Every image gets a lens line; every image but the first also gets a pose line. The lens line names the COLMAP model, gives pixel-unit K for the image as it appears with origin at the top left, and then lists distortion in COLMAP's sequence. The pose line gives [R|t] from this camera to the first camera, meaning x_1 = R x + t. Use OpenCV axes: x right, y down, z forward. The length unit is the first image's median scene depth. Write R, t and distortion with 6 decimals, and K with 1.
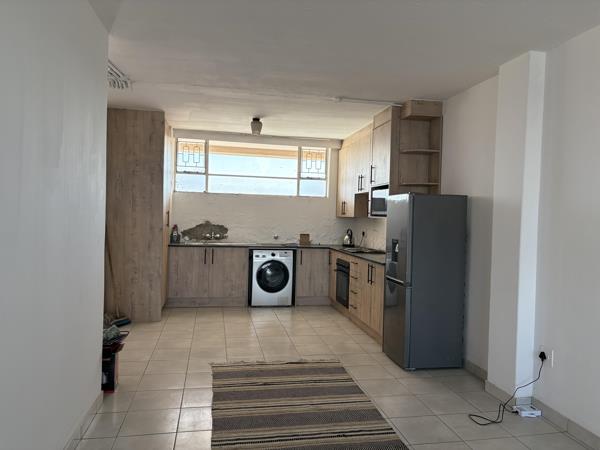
lens RADIAL K [[453.5, 0, 304.5], [0, 453.5, 223.4], [0, 0, 1]] dist [0.033495, -0.024803]
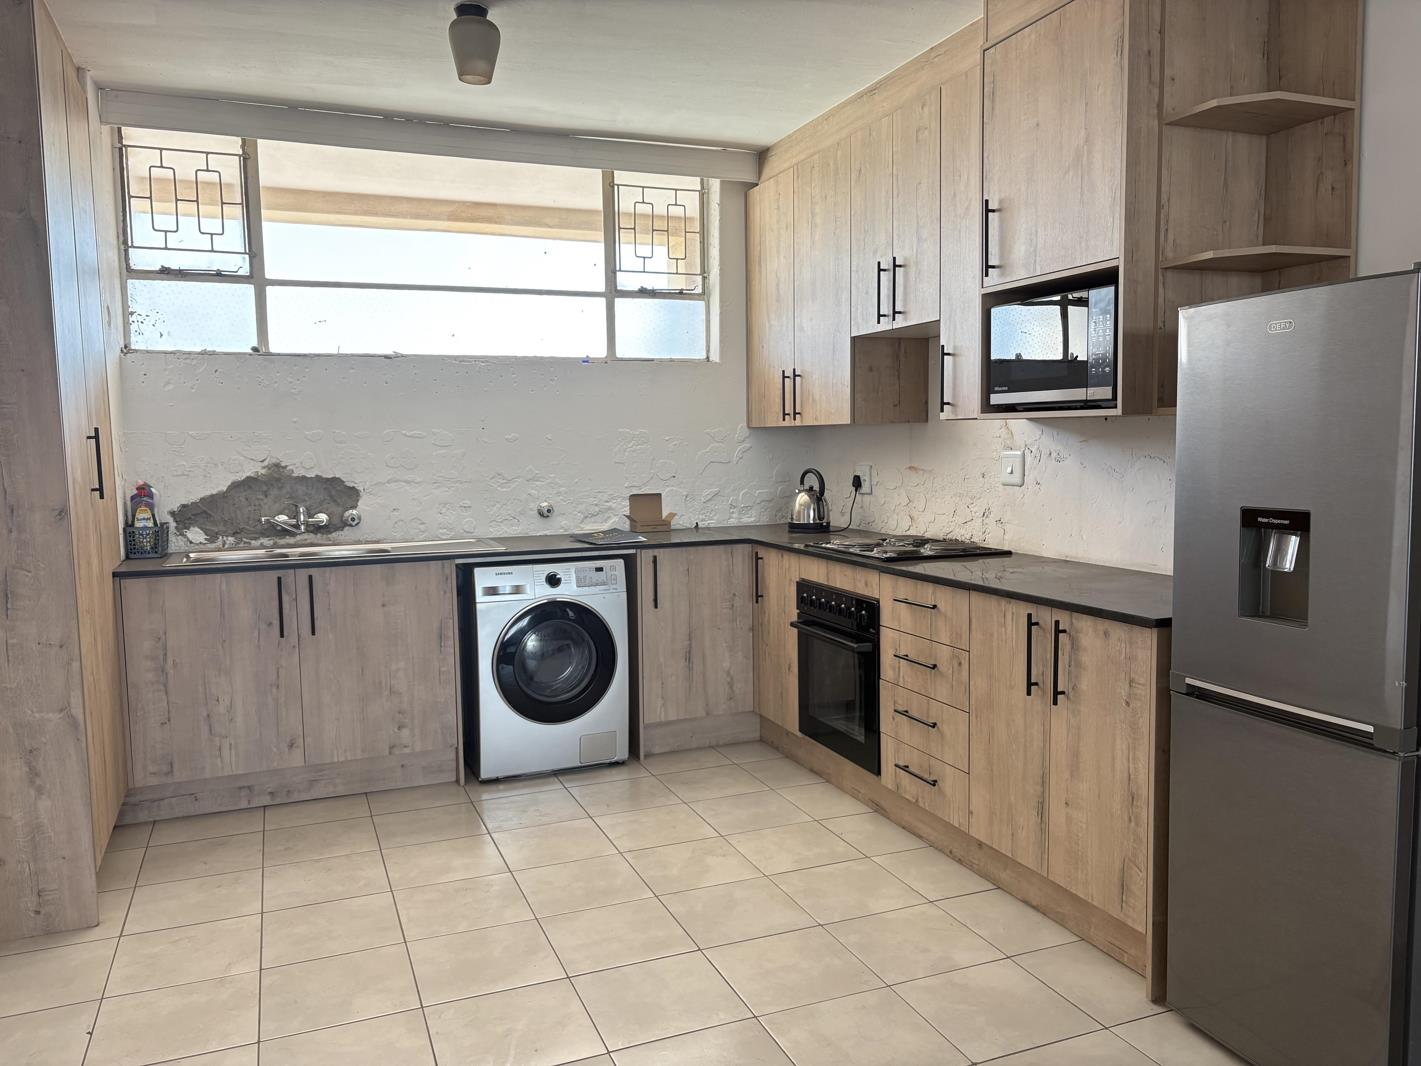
lens RADIAL K [[1074.0, 0, 710.2], [0, 1074.0, 531.9], [0, 0, 1]] dist [0.033495, -0.024803]
pose [[0.981621, -0.059785, 0.181232, -0.119115], [0.046366, 0.995922, 0.077398, -0.004085], [-0.185120, -0.067573, 0.980390, 0.488110]]
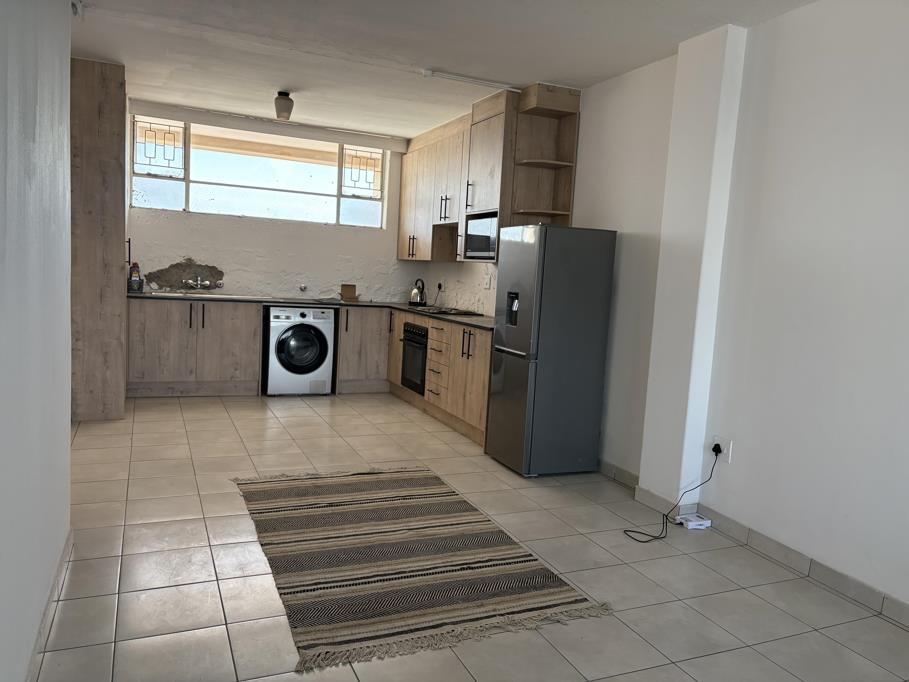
lens RADIAL K [[687.1, 0, 456.3], [0, 687.1, 341.6], [0, 0, 1]] dist [0.033495, -0.024803]
pose [[0.974941, 0.006628, 0.222367, -0.097105], [-0.027894, 0.995310, 0.092632, 0.013785], [-0.220710, -0.096514, 0.970553, 0.008722]]
